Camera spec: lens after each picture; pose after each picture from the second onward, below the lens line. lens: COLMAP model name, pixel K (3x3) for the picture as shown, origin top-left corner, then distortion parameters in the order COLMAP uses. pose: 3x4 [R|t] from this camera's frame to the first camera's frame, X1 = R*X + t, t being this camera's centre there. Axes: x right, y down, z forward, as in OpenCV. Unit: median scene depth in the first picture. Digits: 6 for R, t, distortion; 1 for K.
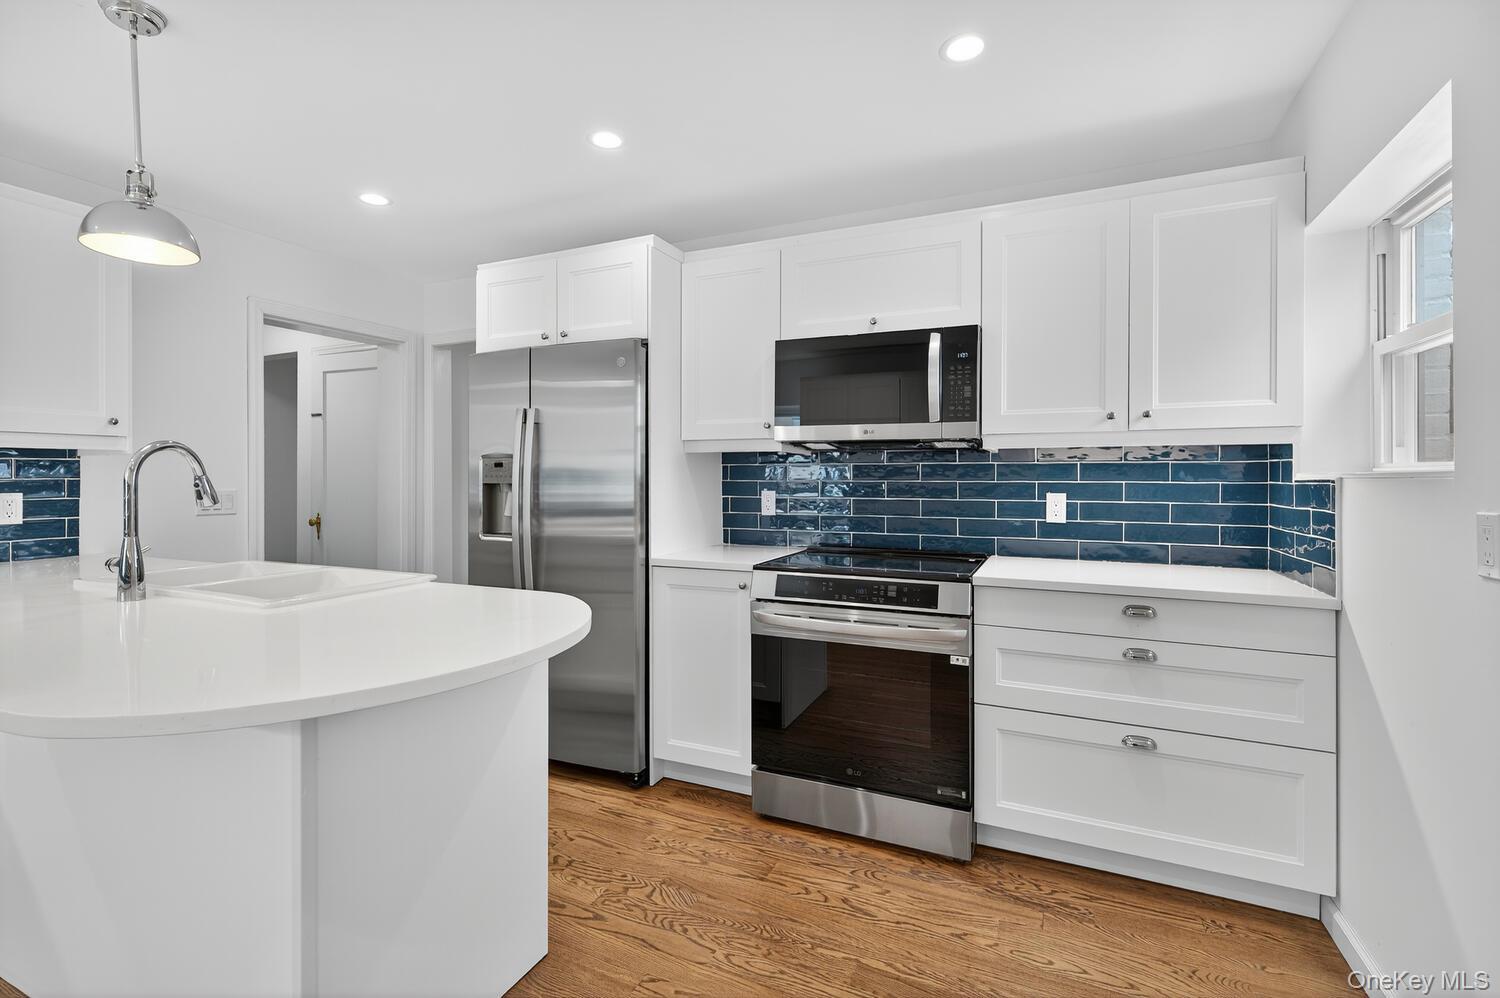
lens RADIAL K [[666.7, 0, 752.1], [0, 666.7, 478.4], [0, 0, 1]] dist [0.006891, -0.001250]
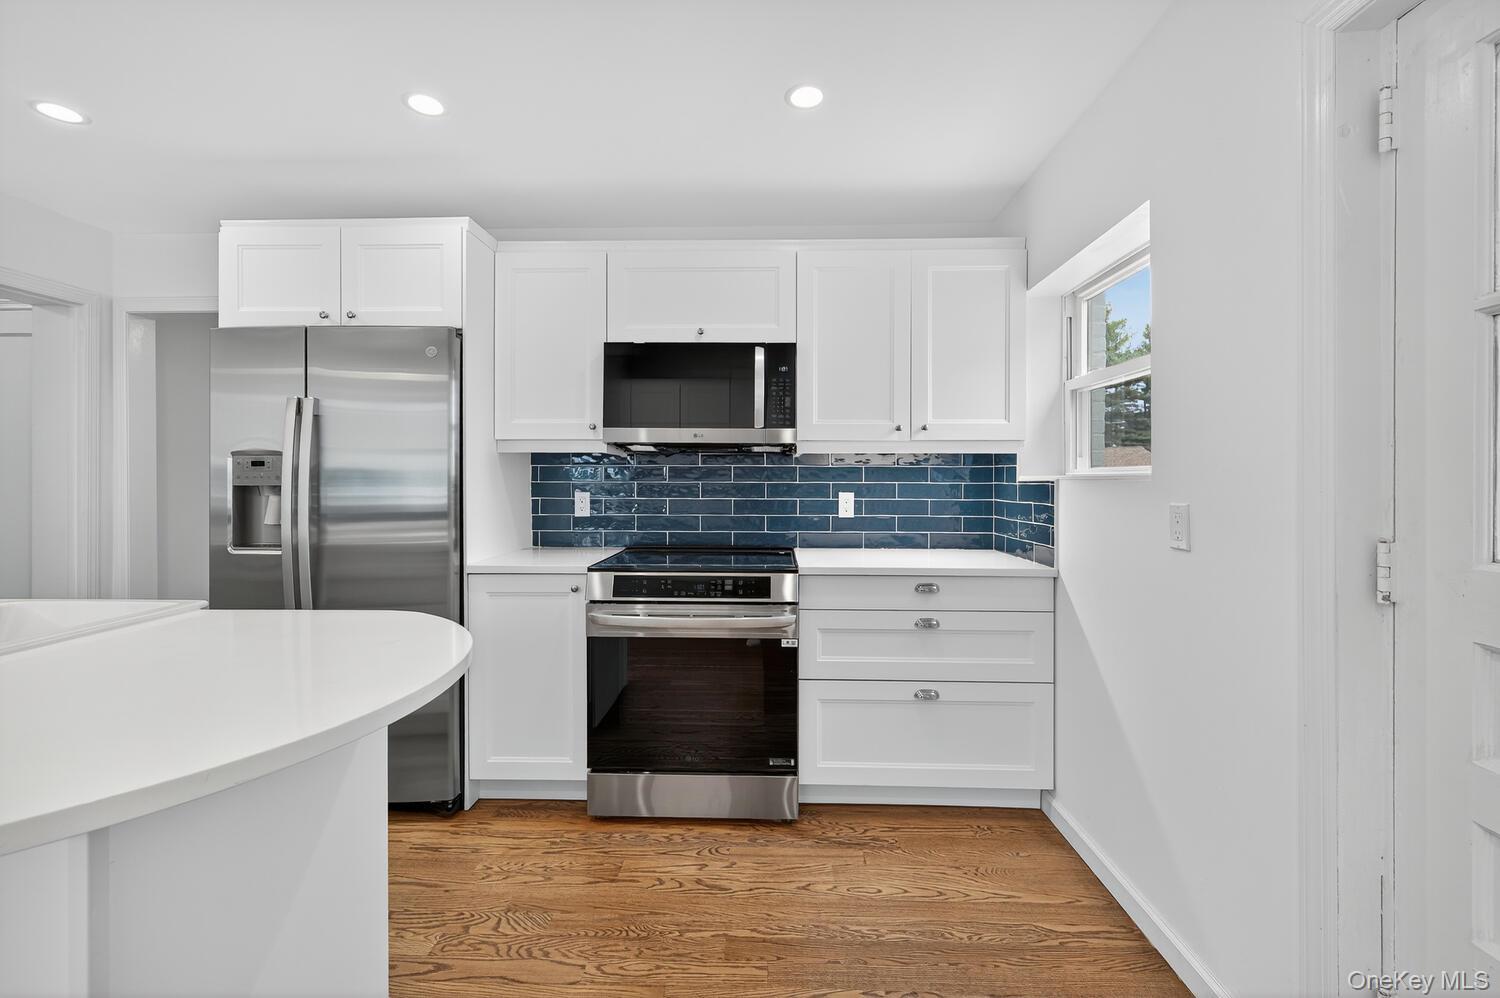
lens RADIAL K [[625.8, 0, 751.6], [0, 625.8, 480.2], [0, 0, 1]] dist [-0.000351, 0.000466]
pose [[0.924425, -0.000192, 0.381363, -0.129417], [-0.000312, 0.999999, 0.001260, -0.000474], [-0.381363, -0.001284, 0.924425, 0.049025]]
